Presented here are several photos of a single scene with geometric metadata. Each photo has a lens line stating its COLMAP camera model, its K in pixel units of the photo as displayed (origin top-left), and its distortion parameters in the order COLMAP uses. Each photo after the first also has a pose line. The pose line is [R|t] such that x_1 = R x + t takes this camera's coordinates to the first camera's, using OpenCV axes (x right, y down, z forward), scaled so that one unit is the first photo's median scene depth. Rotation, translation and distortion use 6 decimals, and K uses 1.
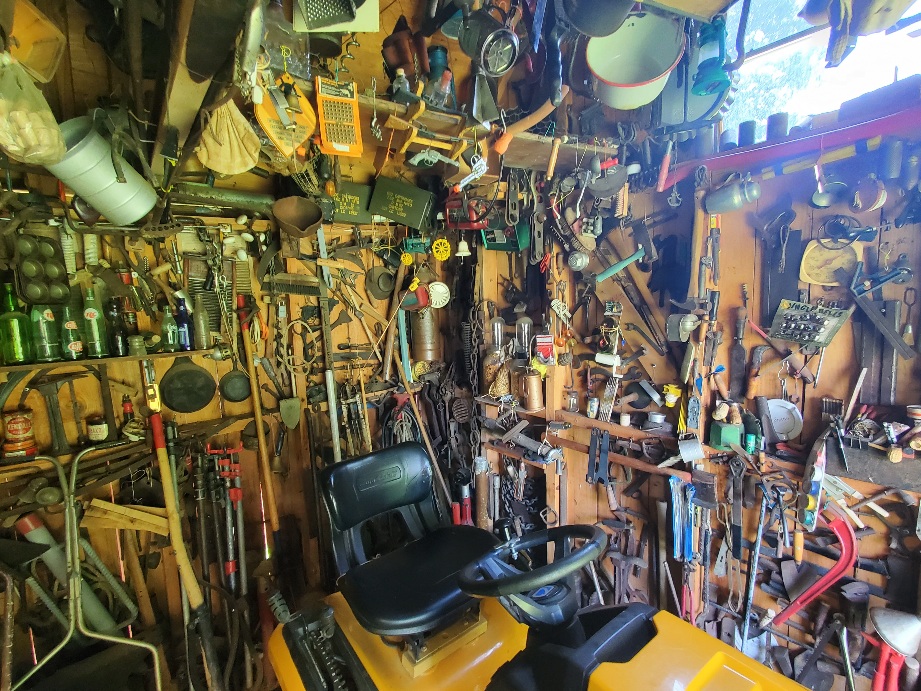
lens RADIAL K [[455.4, 0, 463.1], [0, 455.4, 357.7], [0, 0, 1]] dist [-0.006759, 0.010122]
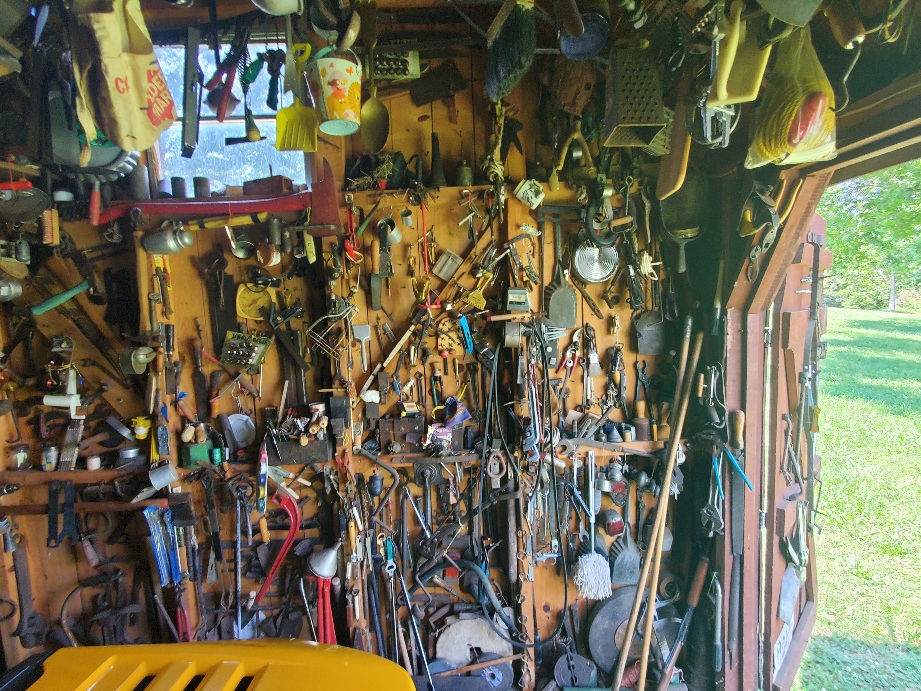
lens RADIAL K [[455.4, 0, 463.1], [0, 455.4, 357.7], [0, 0, 1]] dist [-0.006759, 0.010122]
pose [[0.620160, -0.075153, 0.780867, 0.129844], [0.117118, 0.993115, 0.002566, 0.010629], [-0.775683, 0.089862, 0.624692, -0.202310]]
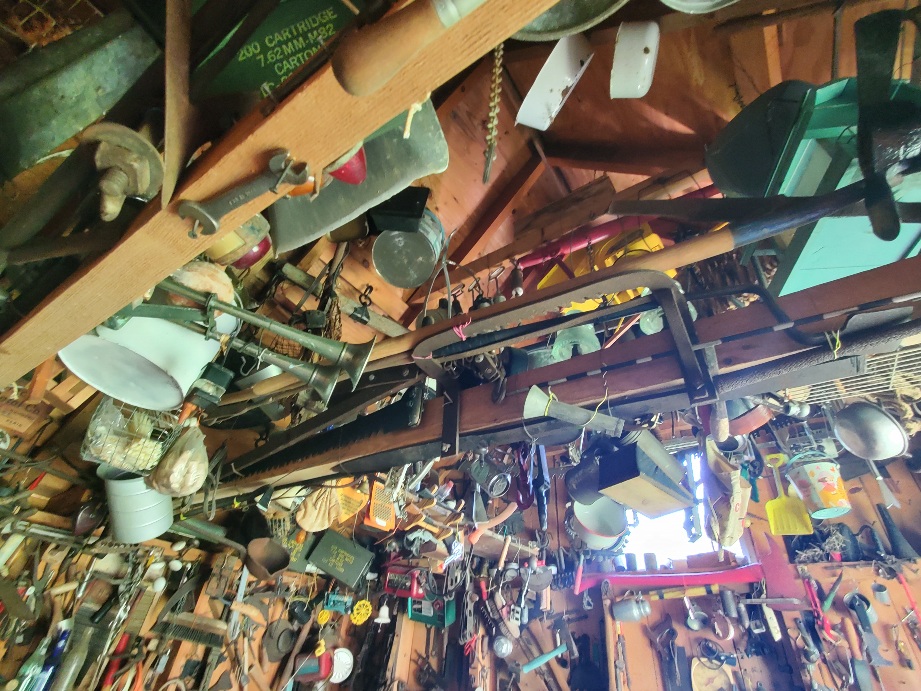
lens RADIAL K [[455.4, 0, 463.1], [0, 455.4, 357.7], [0, 0, 1]] dist [-0.006759, 0.010122]
pose [[0.939034, 0.277604, 0.202859, -0.291154], [-0.064305, 0.721394, -0.689532, 0.050727], [-0.337759, 0.634449, 0.695265, -0.180854]]
